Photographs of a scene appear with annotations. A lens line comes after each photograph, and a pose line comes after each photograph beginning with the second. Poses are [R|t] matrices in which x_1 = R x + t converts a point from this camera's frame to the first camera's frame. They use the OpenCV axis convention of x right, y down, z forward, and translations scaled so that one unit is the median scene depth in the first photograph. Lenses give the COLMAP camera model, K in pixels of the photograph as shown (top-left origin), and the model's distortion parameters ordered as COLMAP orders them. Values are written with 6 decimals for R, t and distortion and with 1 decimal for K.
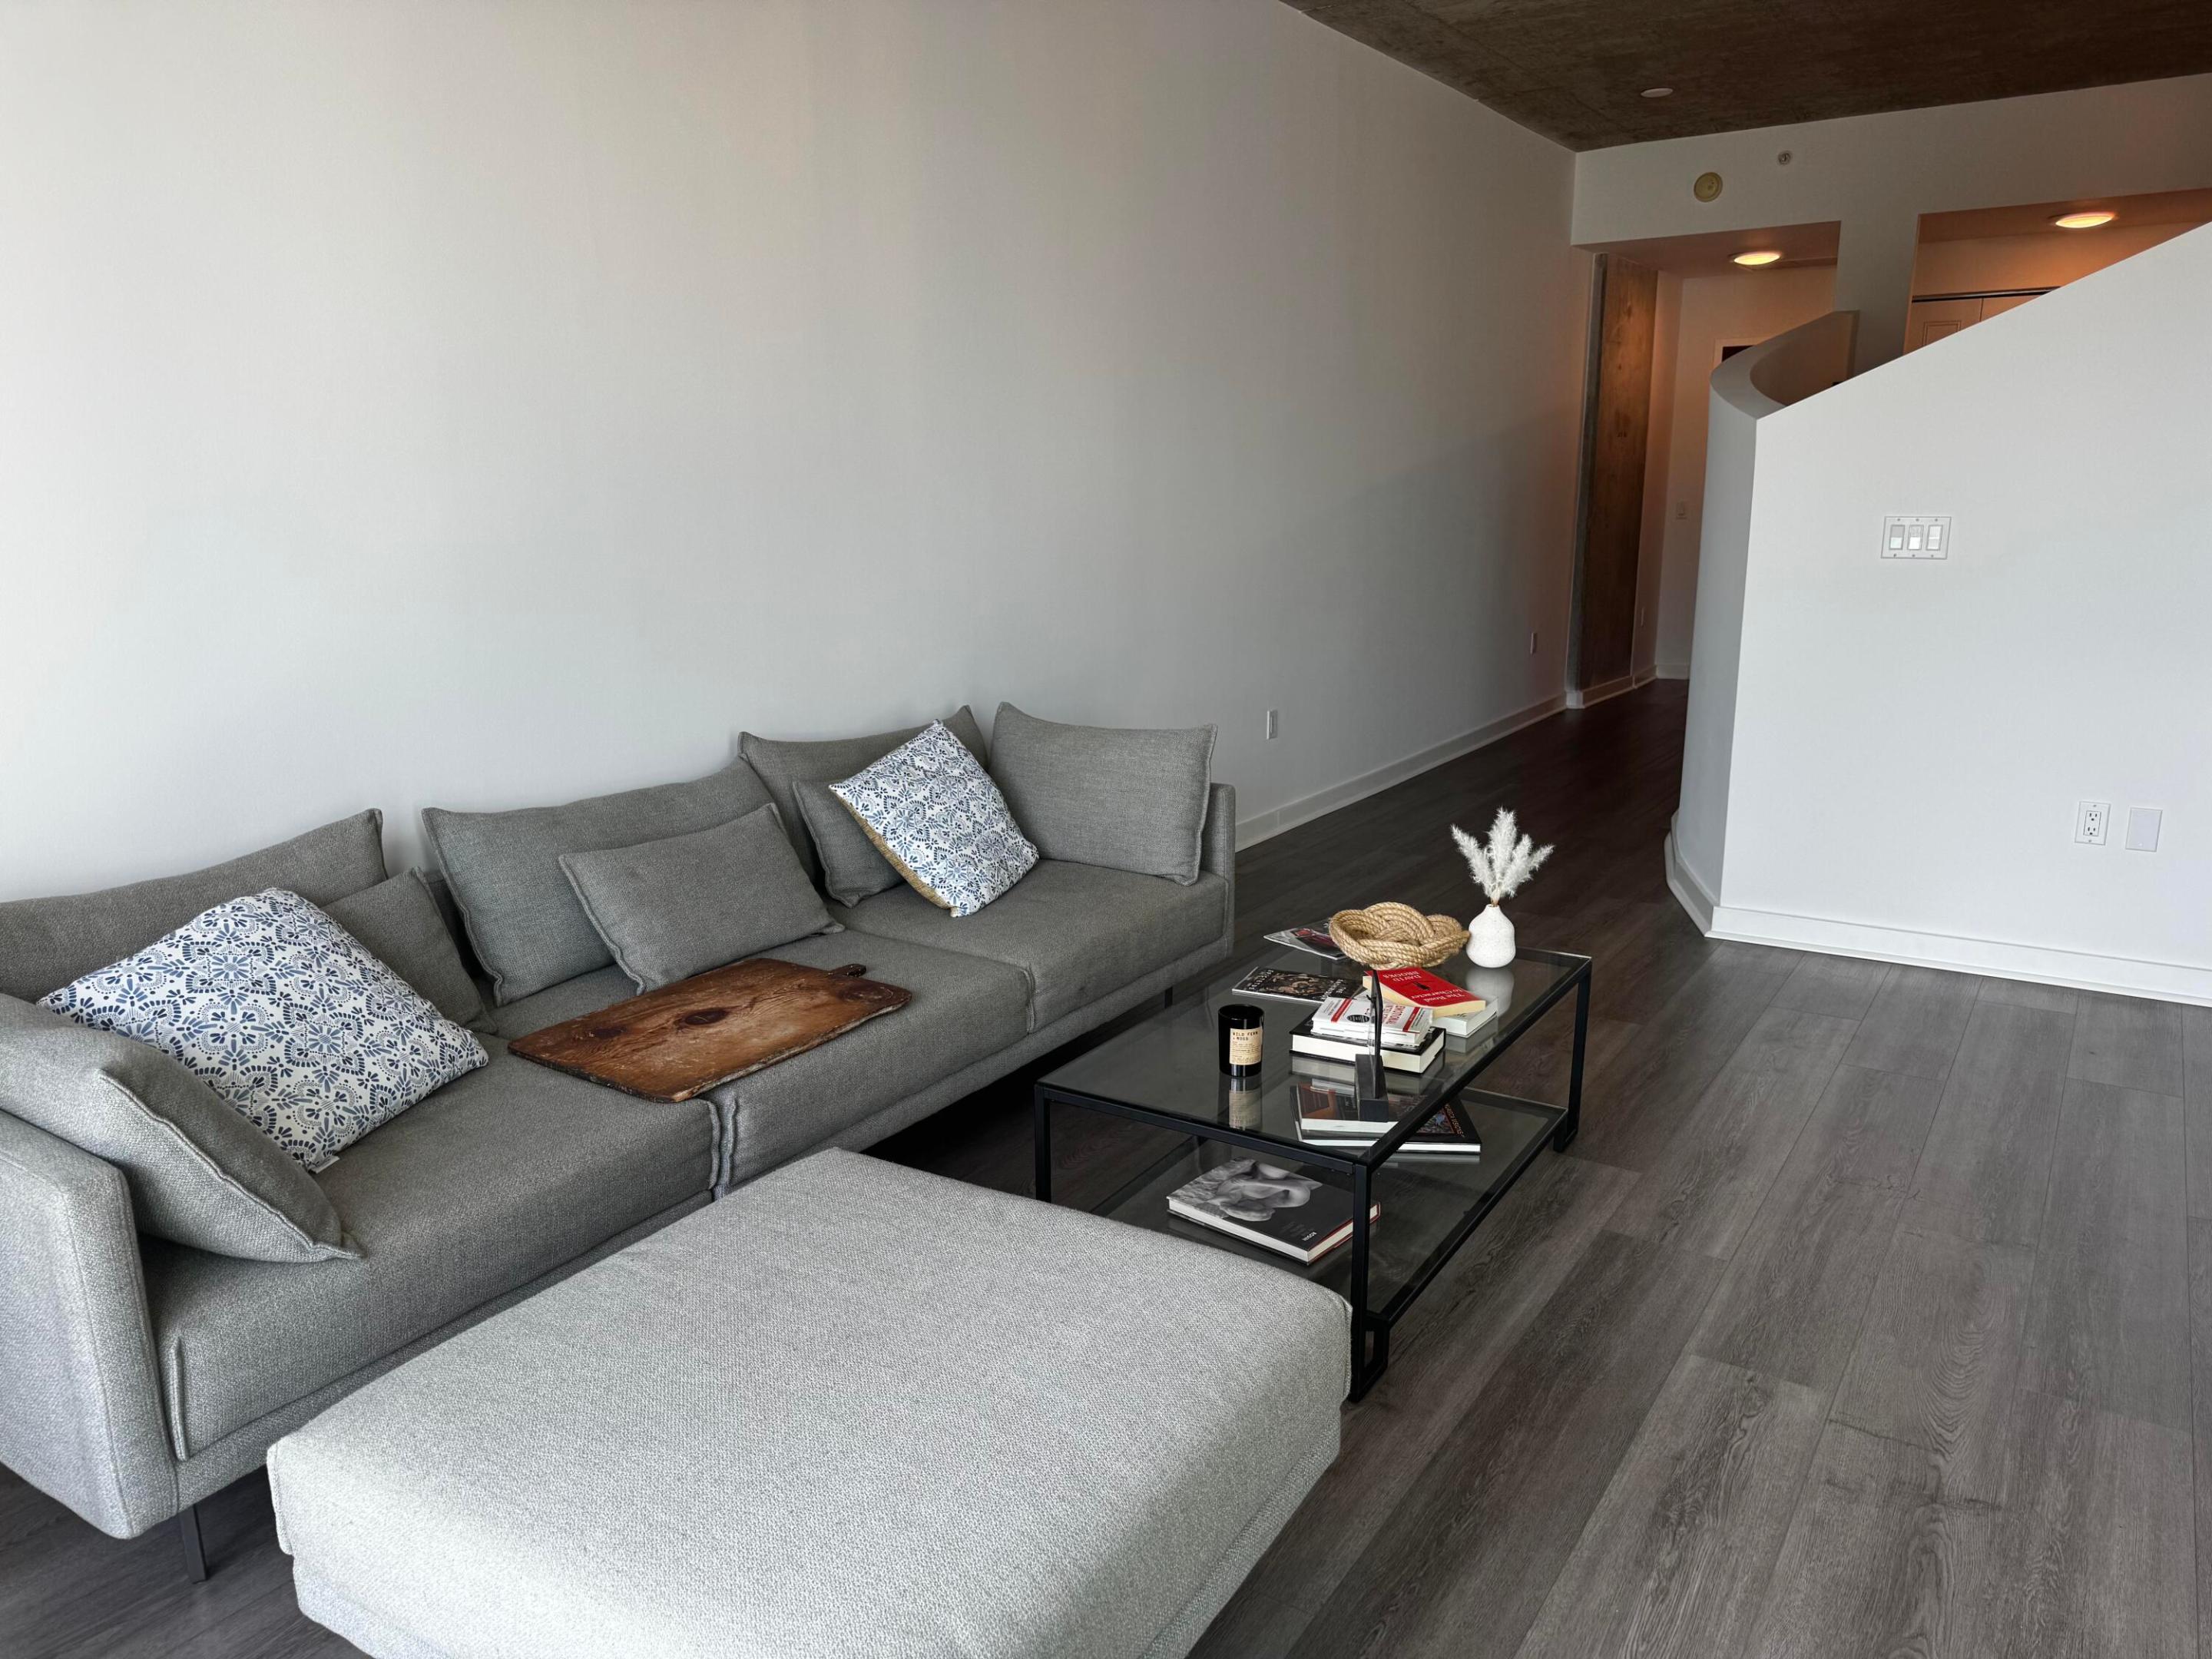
lens RADIAL K [[1561.4, 0, 1098.8], [0, 1561.4, 852.0], [0, 0, 1]] dist [0.058230, -0.068443]
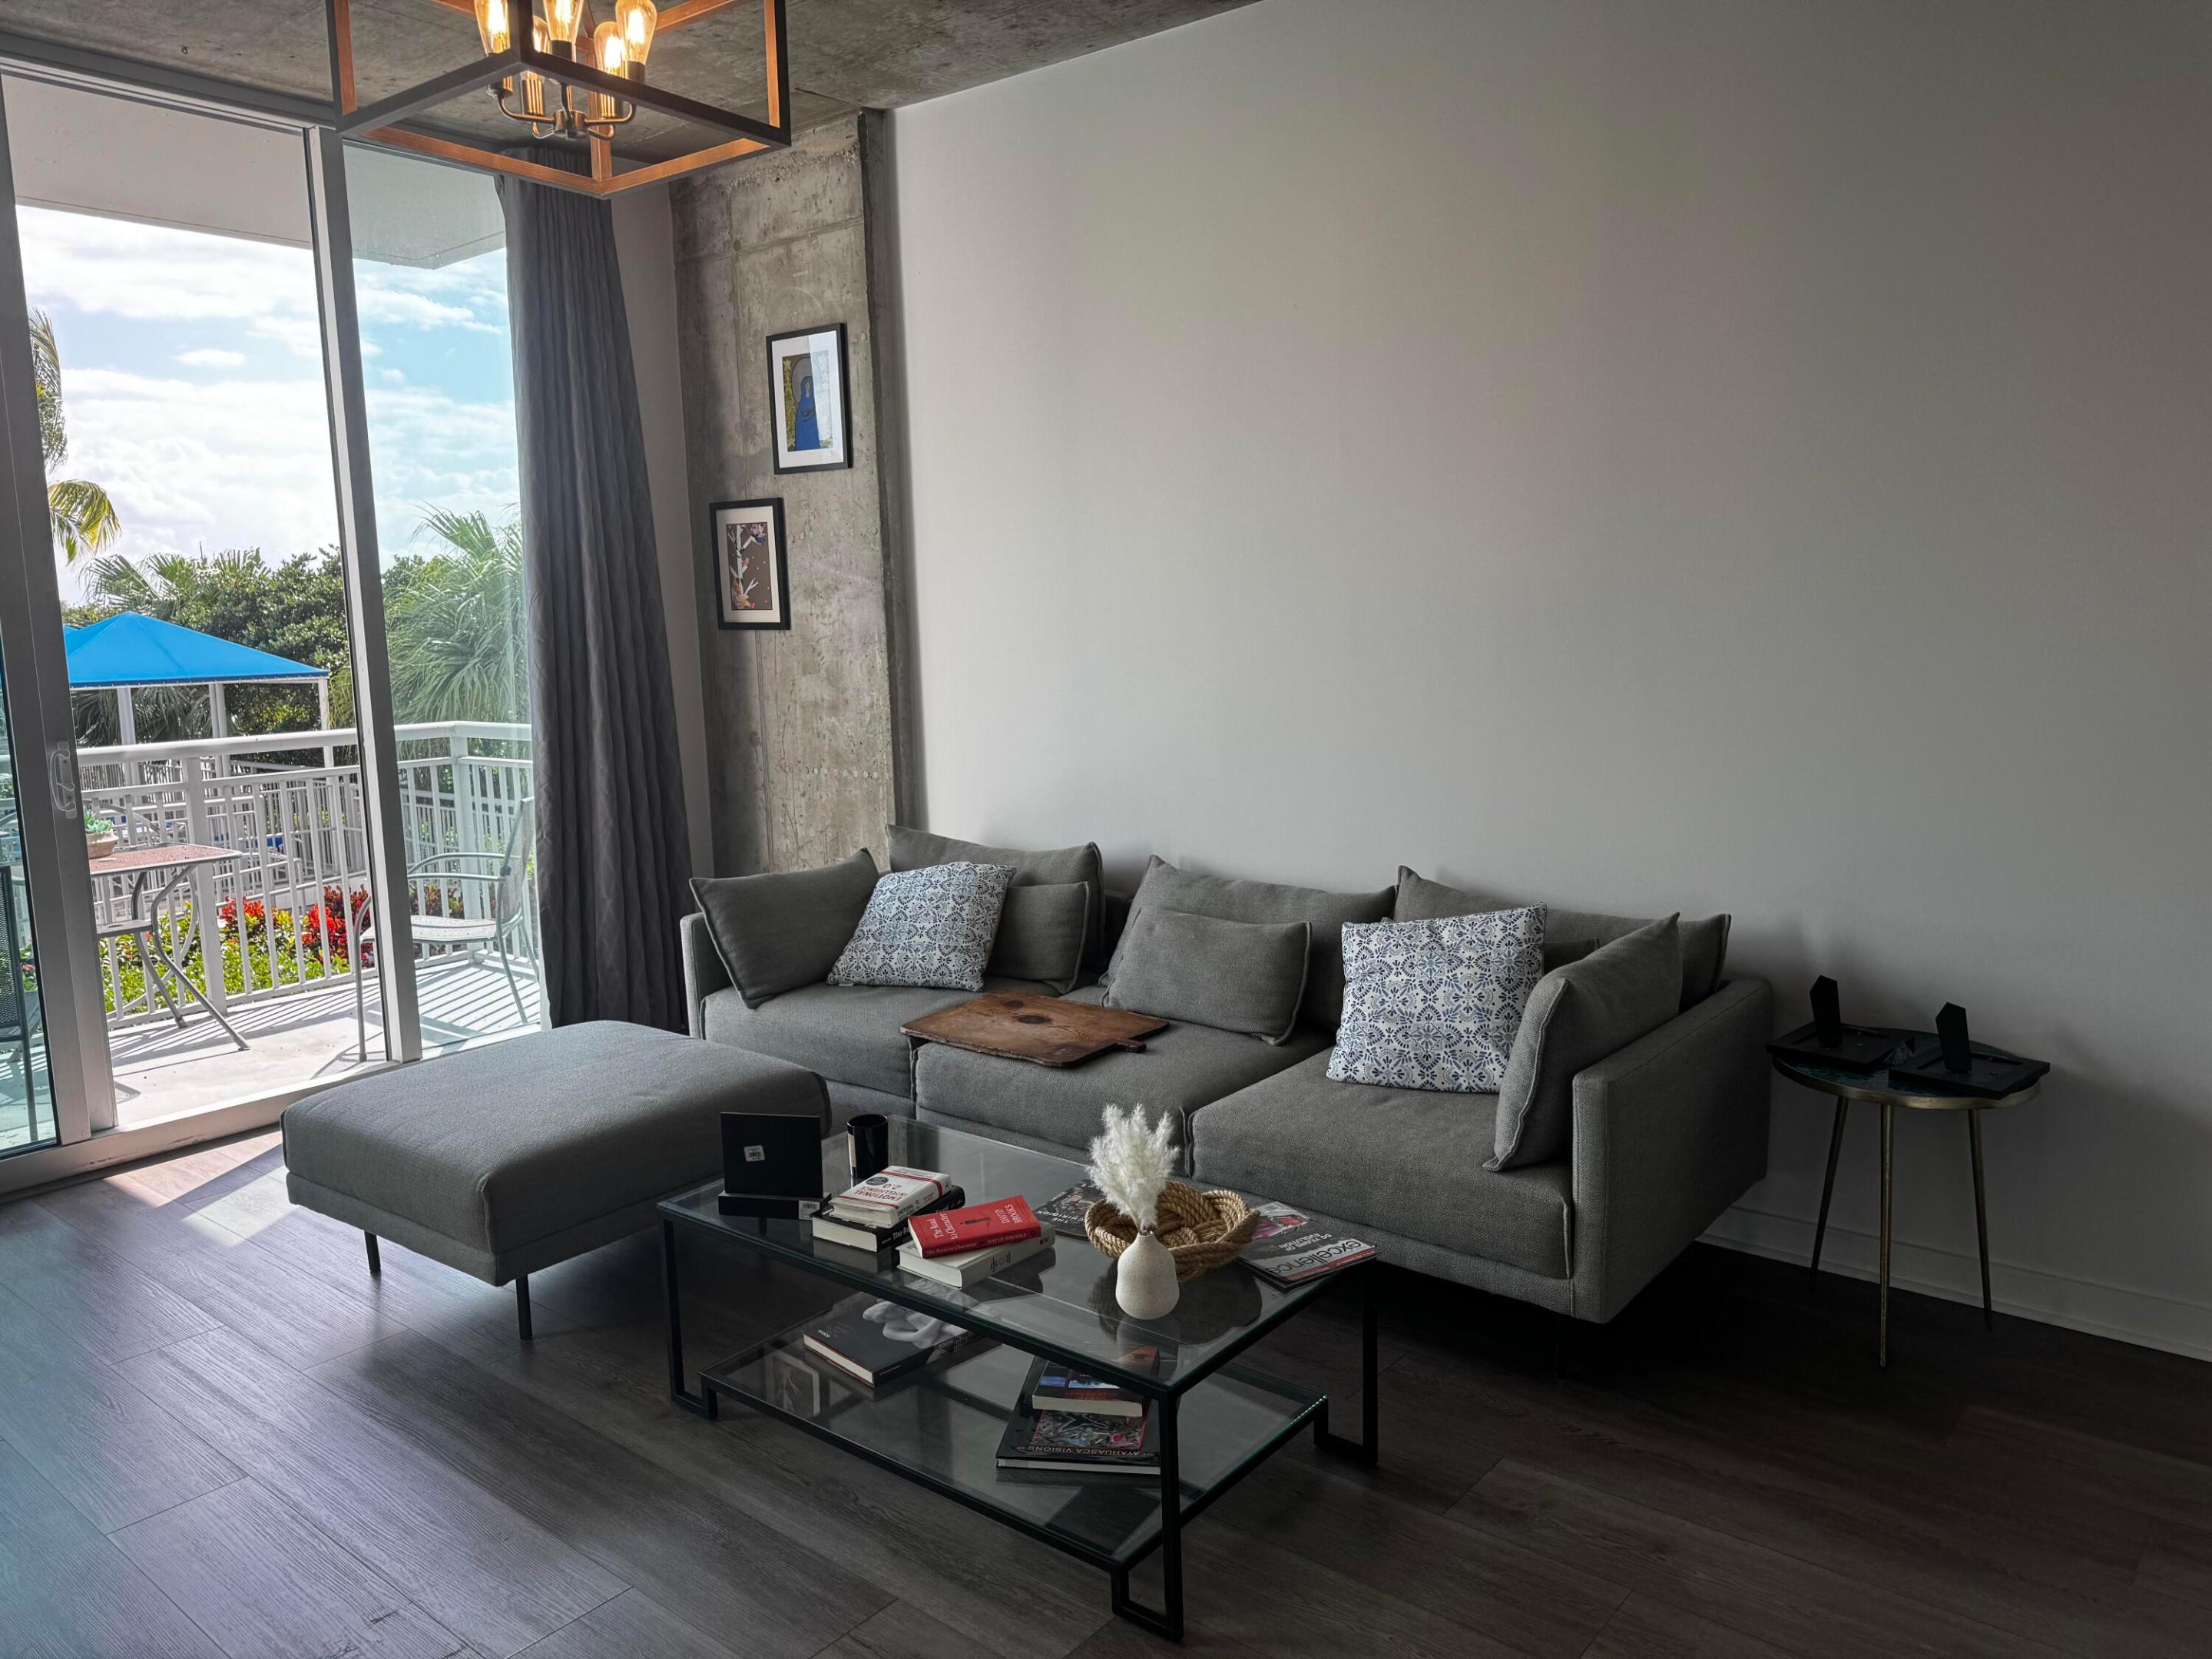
lens RADIAL K [[1561.4, 0, 1114.0], [0, 1561.4, 830.4], [0, 0, 1]] dist [0.058230, -0.068443]
pose [[-0.106435, 0.156839, -0.981872, 1.037718], [-0.202950, 0.963266, 0.175867, -0.304881], [0.973387, 0.217990, -0.070694, 1.061995]]
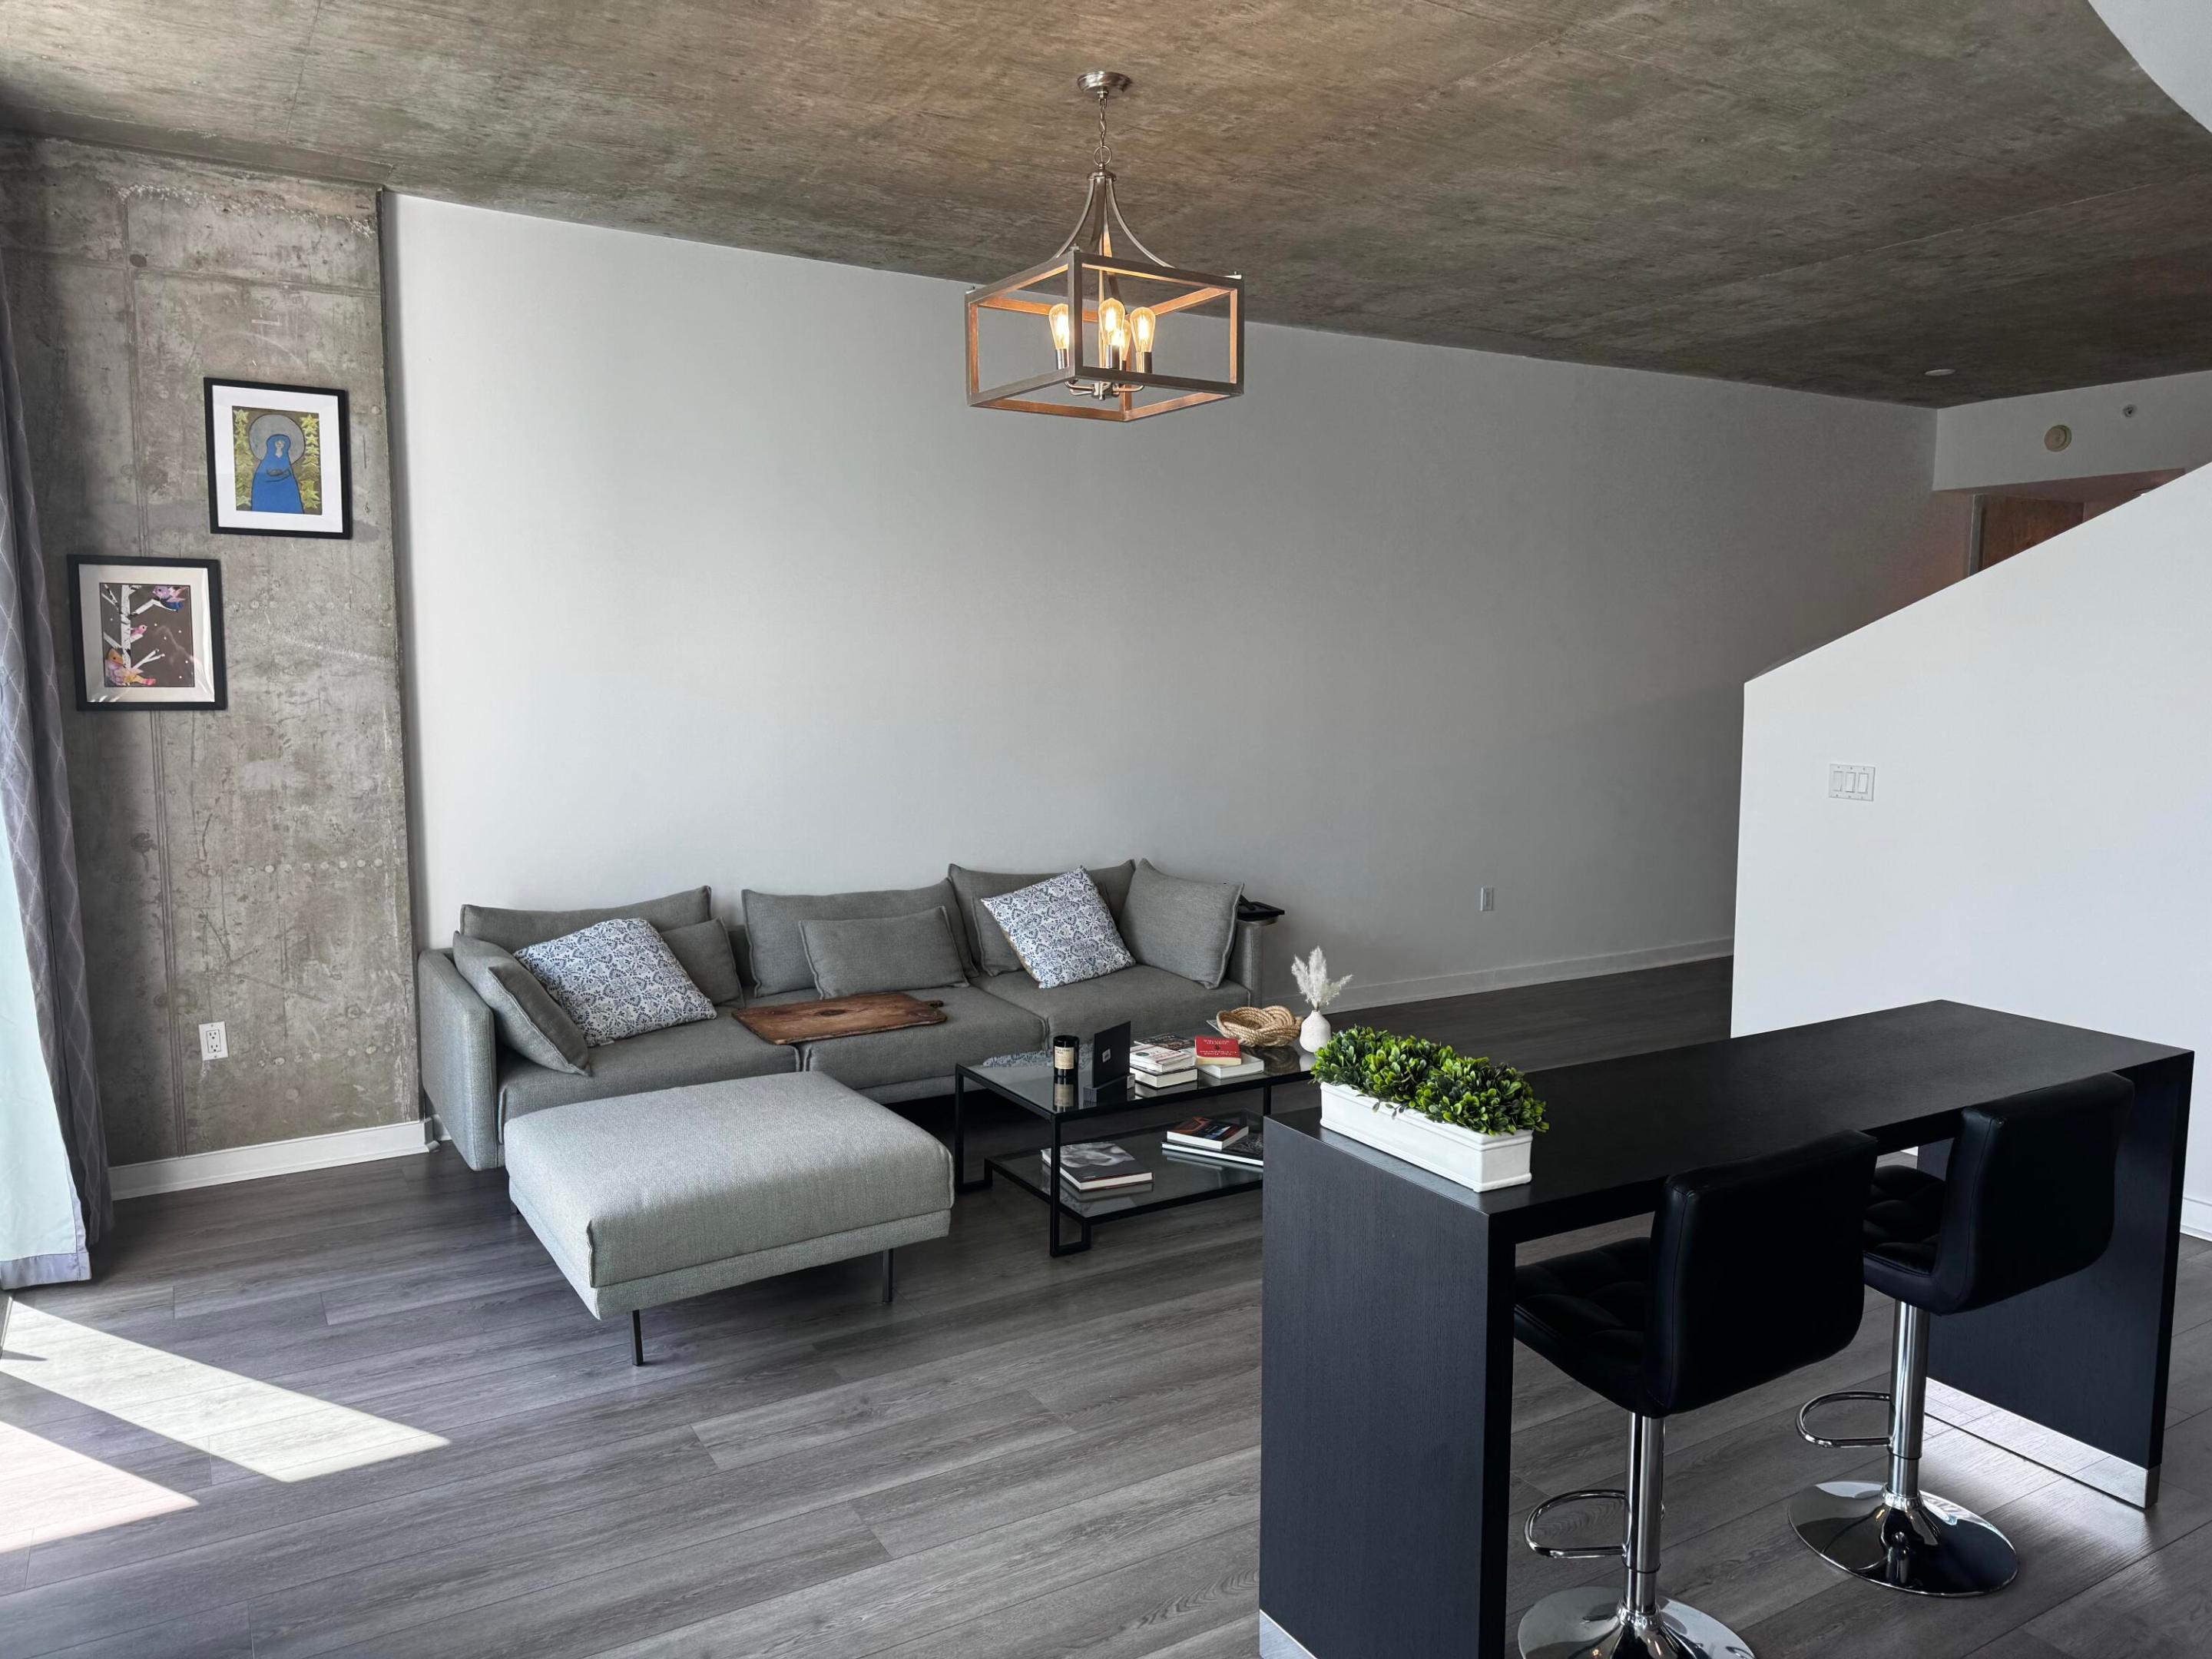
lens RADIAL K [[1561.4, 0, 1110.1], [0, 1561.4, 810.2], [0, 0, 1]] dist [0.058230, -0.068443]
pose [[0.901403, 0.056312, -0.429304, 0.752663], [-0.112371, 0.987958, -0.106354, 0.028081], [0.418146, 0.144109, 0.896876, -0.489405]]
